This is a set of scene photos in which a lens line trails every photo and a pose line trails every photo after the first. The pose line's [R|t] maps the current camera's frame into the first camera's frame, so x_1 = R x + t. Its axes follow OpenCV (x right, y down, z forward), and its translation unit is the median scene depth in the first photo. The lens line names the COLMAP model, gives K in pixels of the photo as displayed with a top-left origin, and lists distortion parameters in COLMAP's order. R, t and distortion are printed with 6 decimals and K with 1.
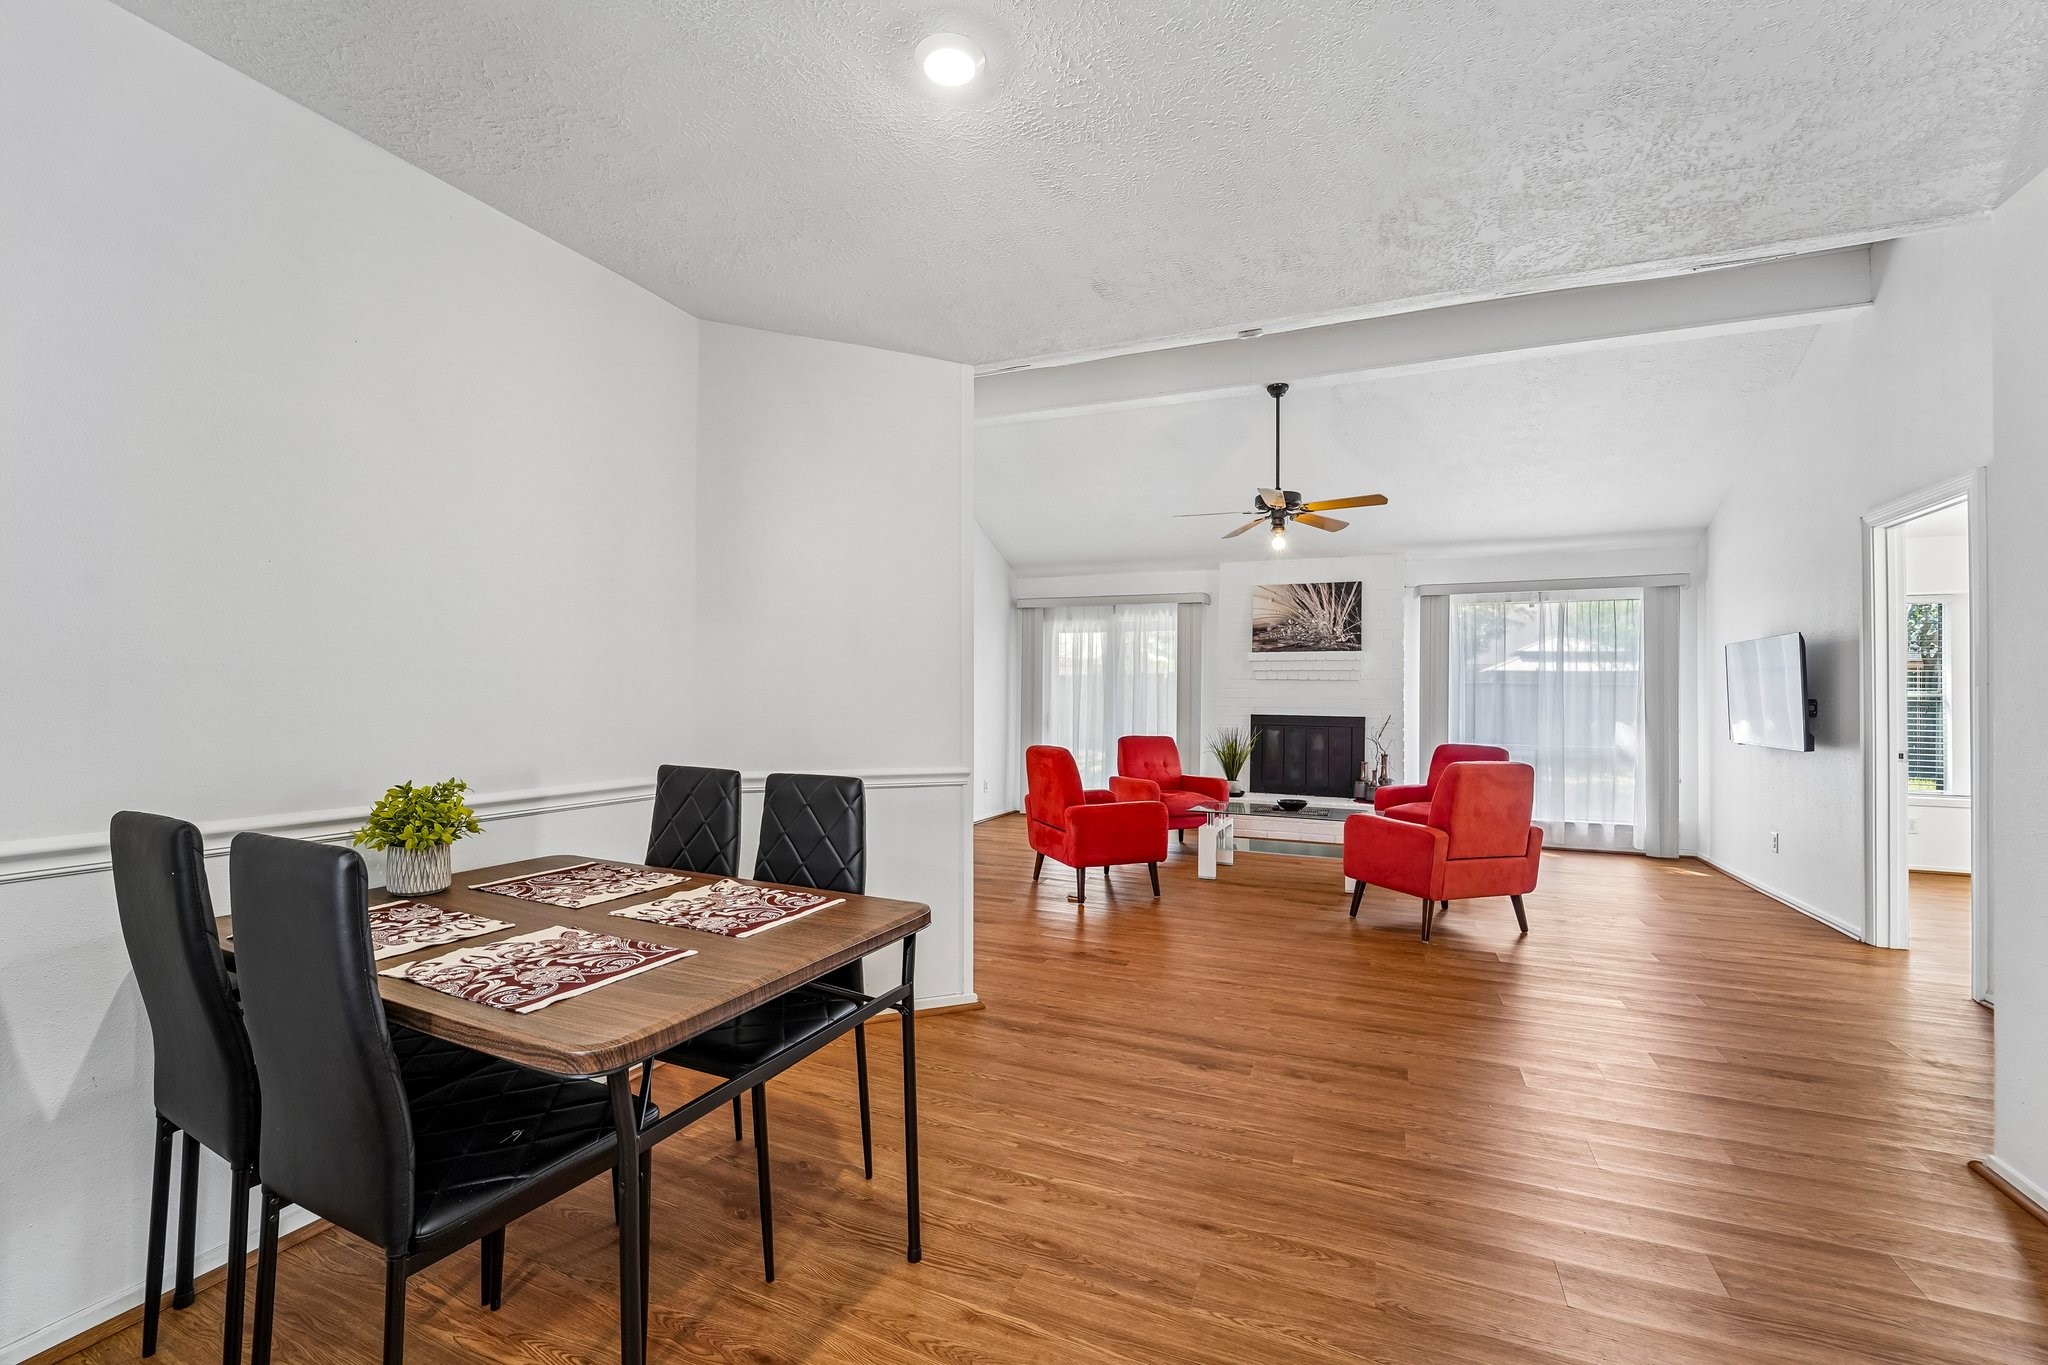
lens RADIAL K [[842.9, 0, 1013.1], [0, 842.9, 679.7], [0, 0, 1]] dist [-0.020403, 0.001240]
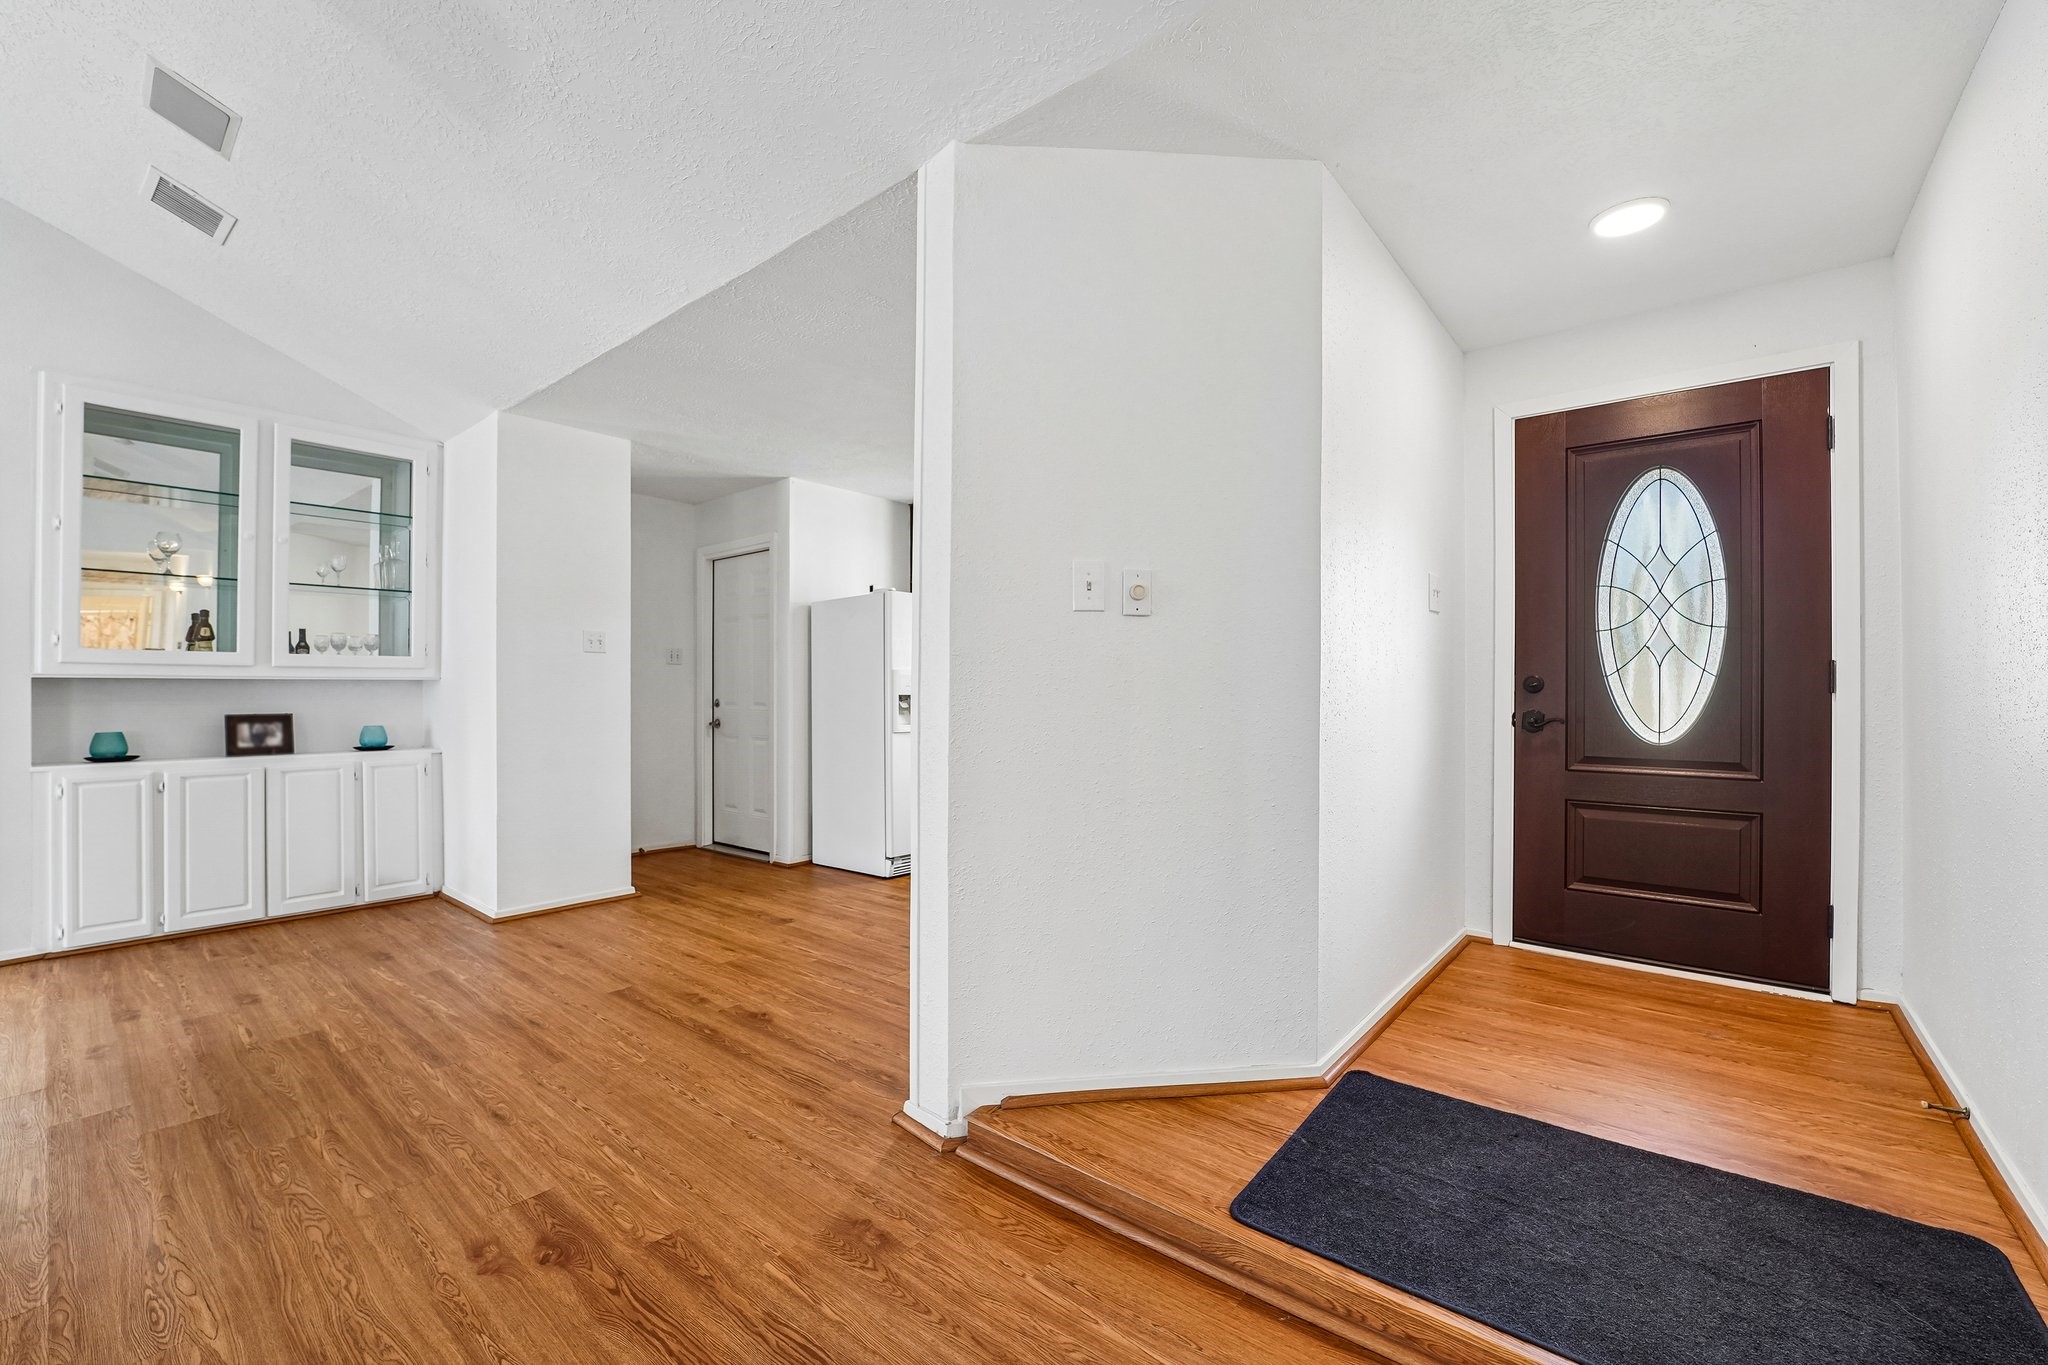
lens RADIAL K [[842.9, 0, 1023.0], [0, 842.9, 689.4], [0, 0, 1]] dist [-0.020403, 0.001240]
pose [[-0.962702, -0.008872, 0.270419, -0.139128], [-0.013946, 0.999761, -0.016848, 0.023819], [-0.270205, -0.019991, -0.962595, 0.721943]]
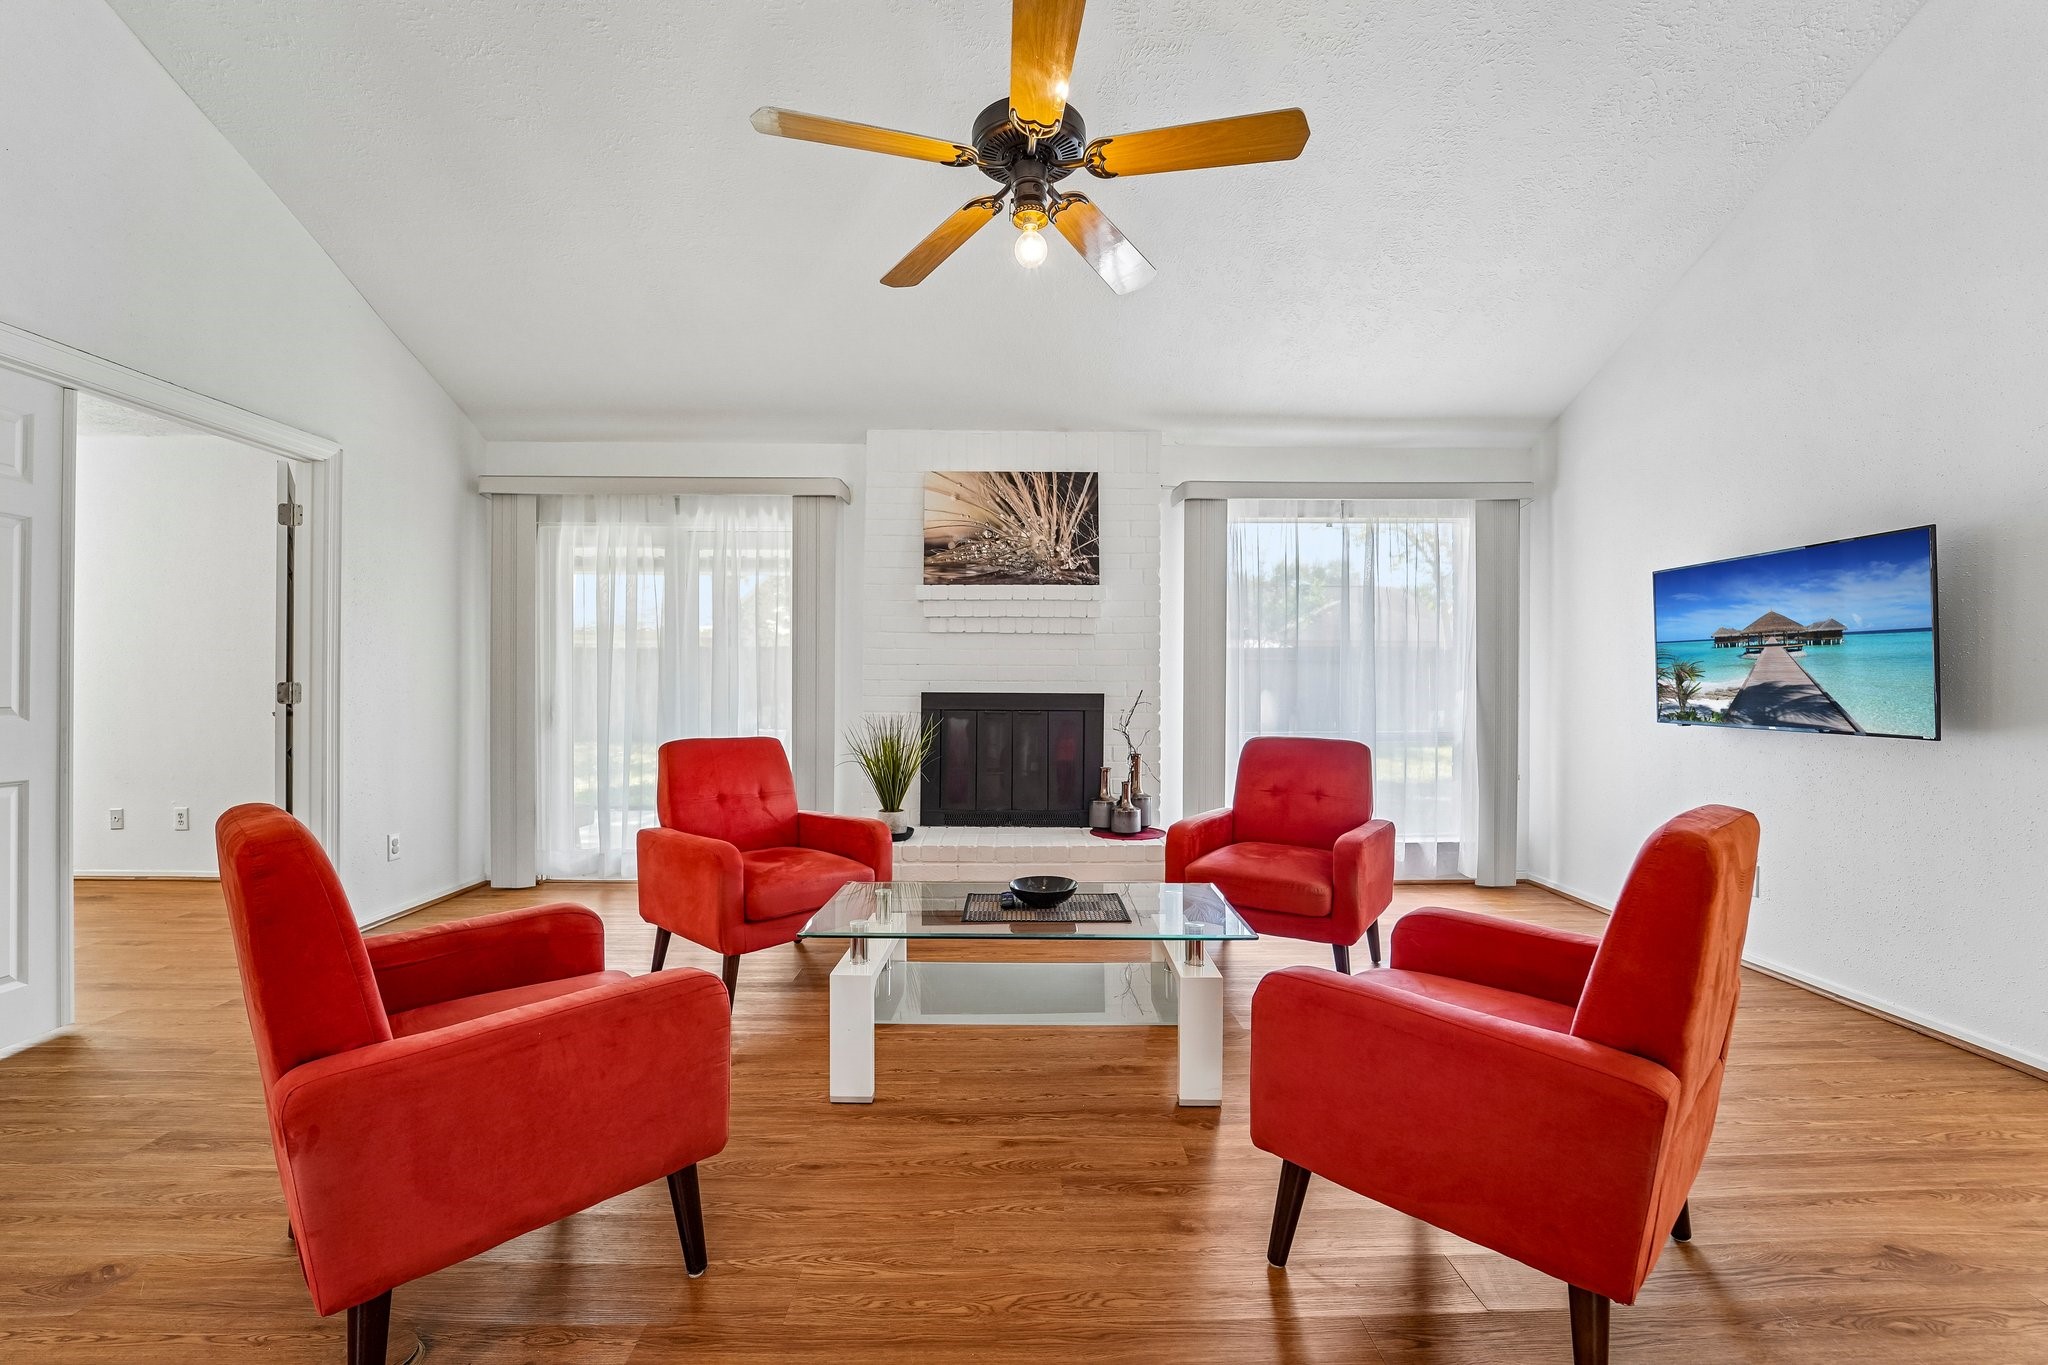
lens RADIAL K [[842.9, 0, 1024.5], [0, 842.9, 681.5], [0, 0, 1]] dist [-0.020403, 0.001240]
pose [[0.905795, -0.008872, 0.423624, 0.105463], [-0.000004, 0.999781, 0.020947, 0.022480], [-0.423717, -0.018976, 0.905596, 0.464388]]
